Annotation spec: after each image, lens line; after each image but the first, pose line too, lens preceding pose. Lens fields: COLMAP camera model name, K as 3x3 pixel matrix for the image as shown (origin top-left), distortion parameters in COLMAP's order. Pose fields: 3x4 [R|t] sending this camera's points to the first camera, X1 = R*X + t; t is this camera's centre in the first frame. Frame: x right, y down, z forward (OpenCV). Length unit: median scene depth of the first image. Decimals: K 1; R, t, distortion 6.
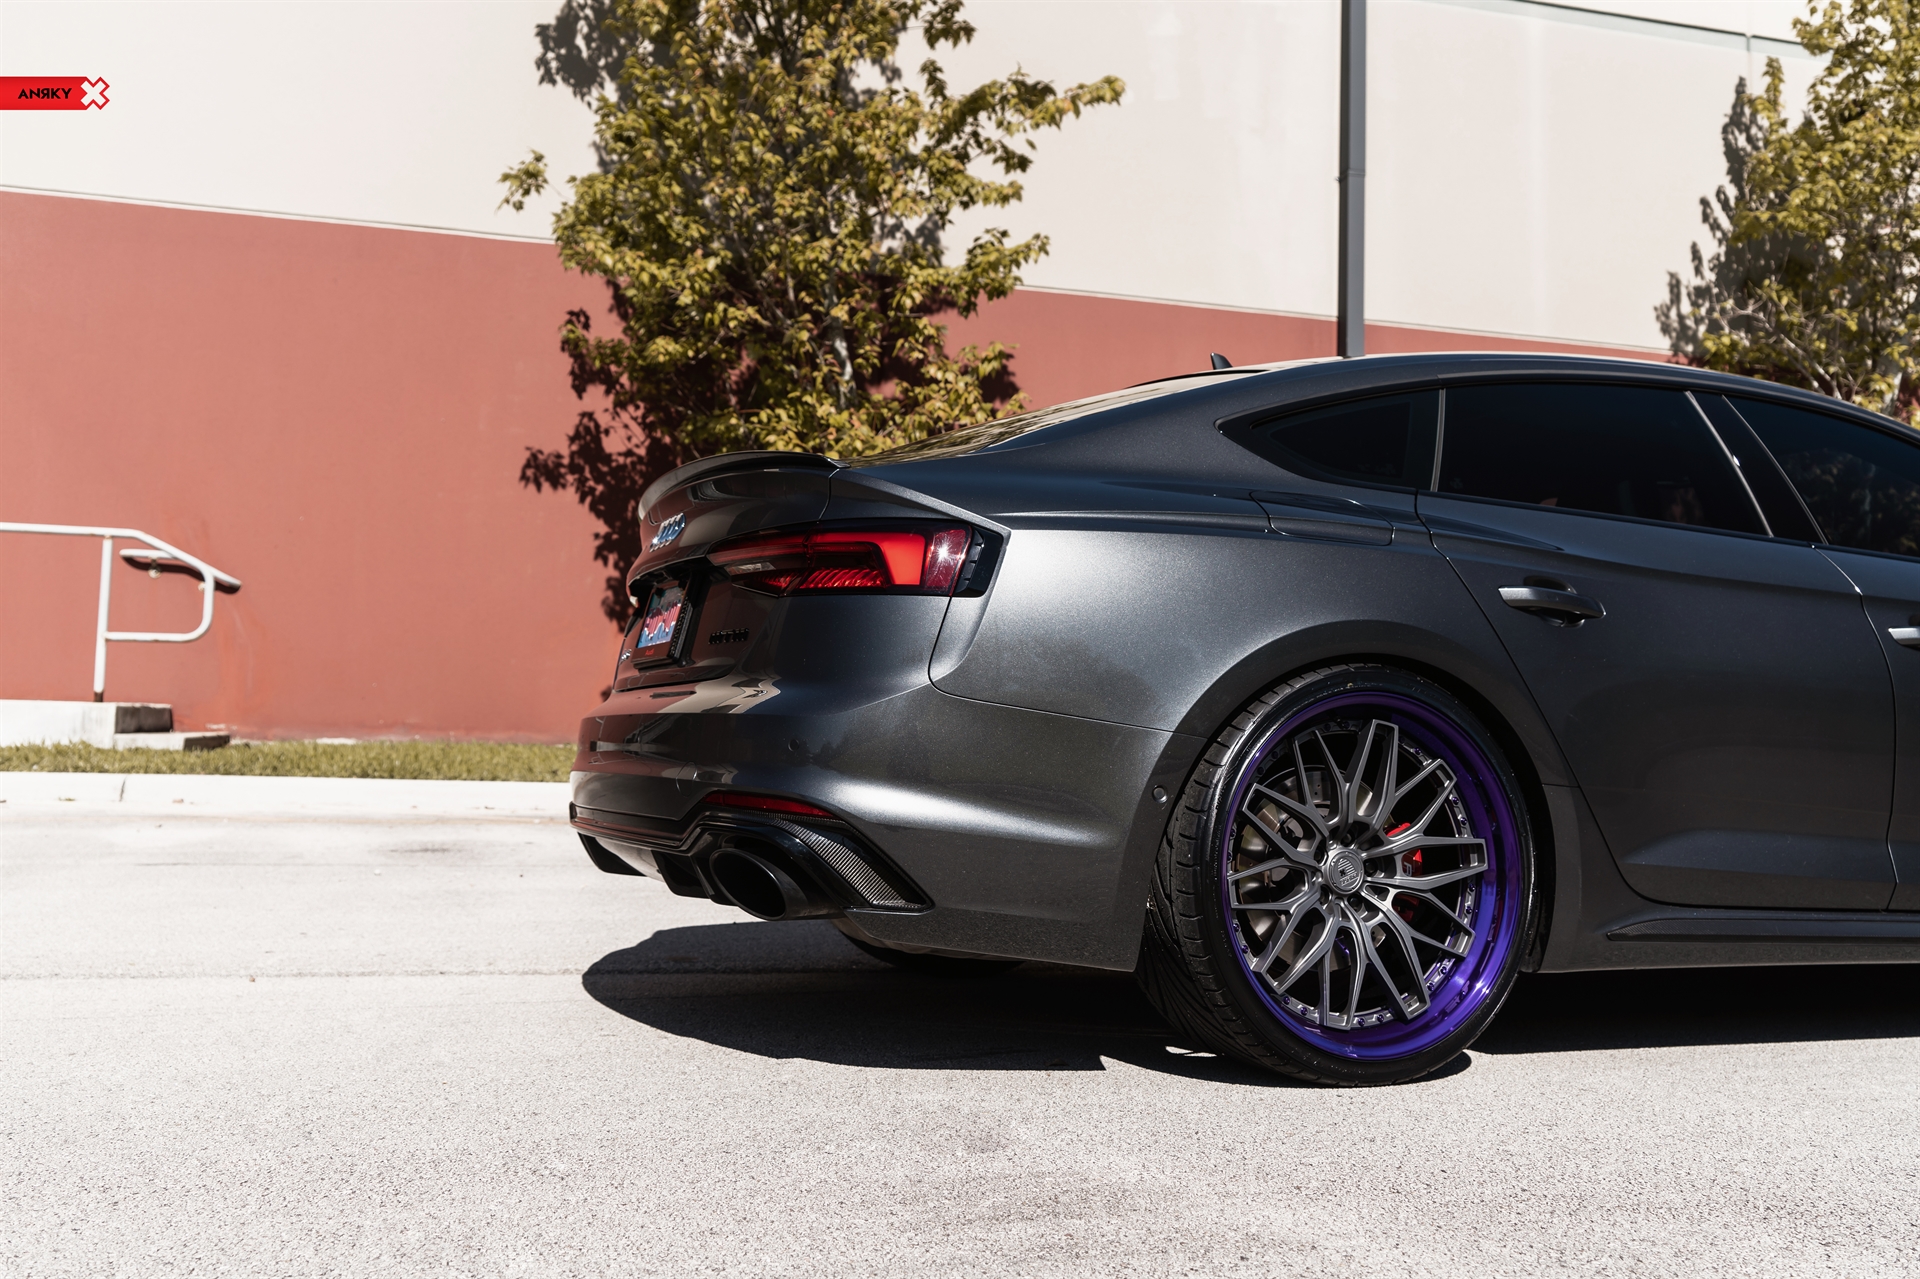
lens RADIAL K [[1746.2, 0, 960.0], [0, 1746.2, 639.5], [0, 0, 1]] dist [0.013860, 0.013638]
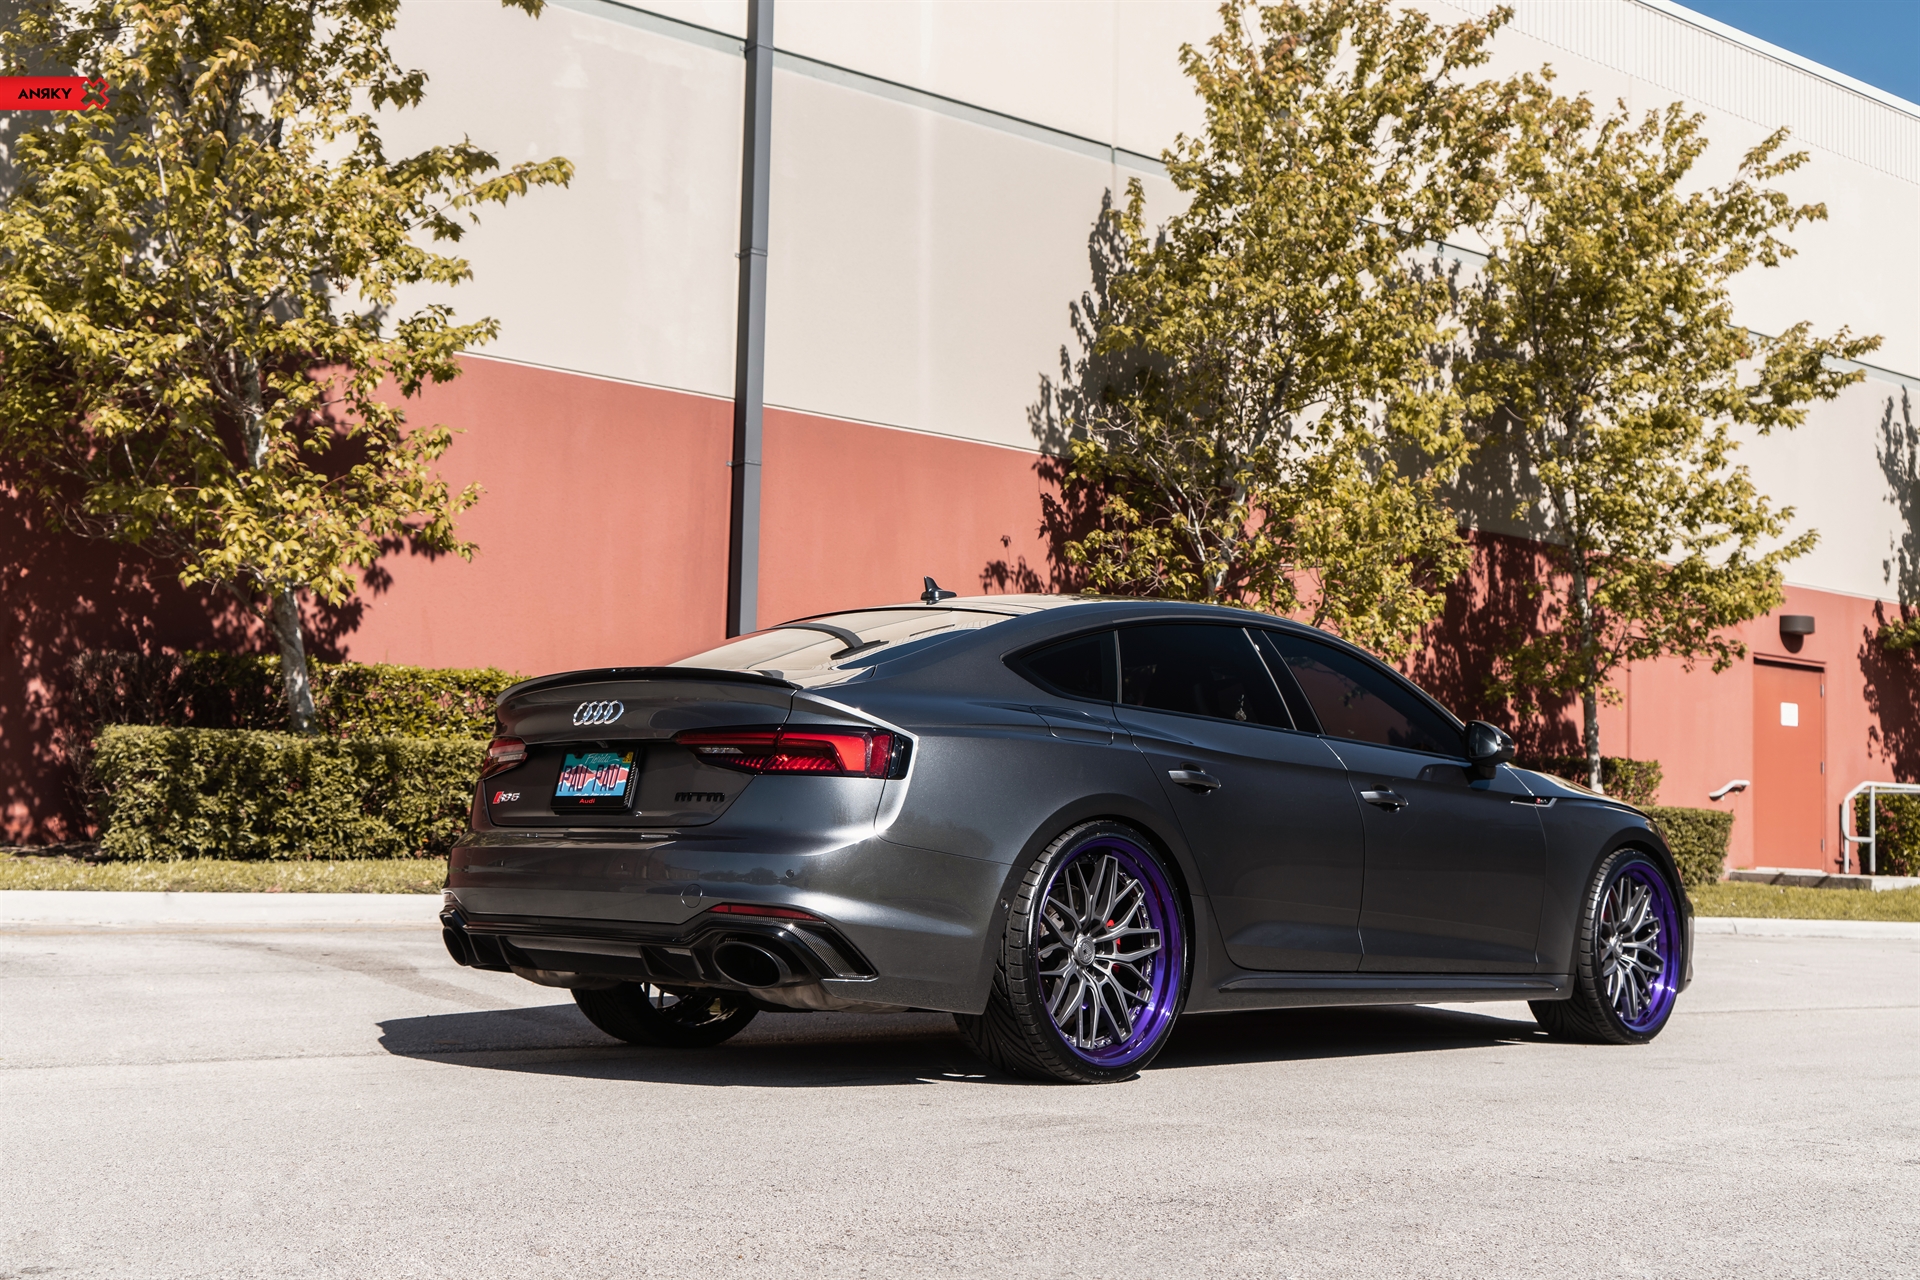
lens RADIAL K [[2229.4, 0, 960.0], [0, 2229.4, 640.0], [0, 0, 1]] dist [-0.000245, 0.004844]
pose [[0.920799, 0.035946, 0.388376, -0.181423], [-0.025491, 0.999161, -0.032041, -0.021686], [-0.389203, 0.019603, 0.920944, -0.219148]]
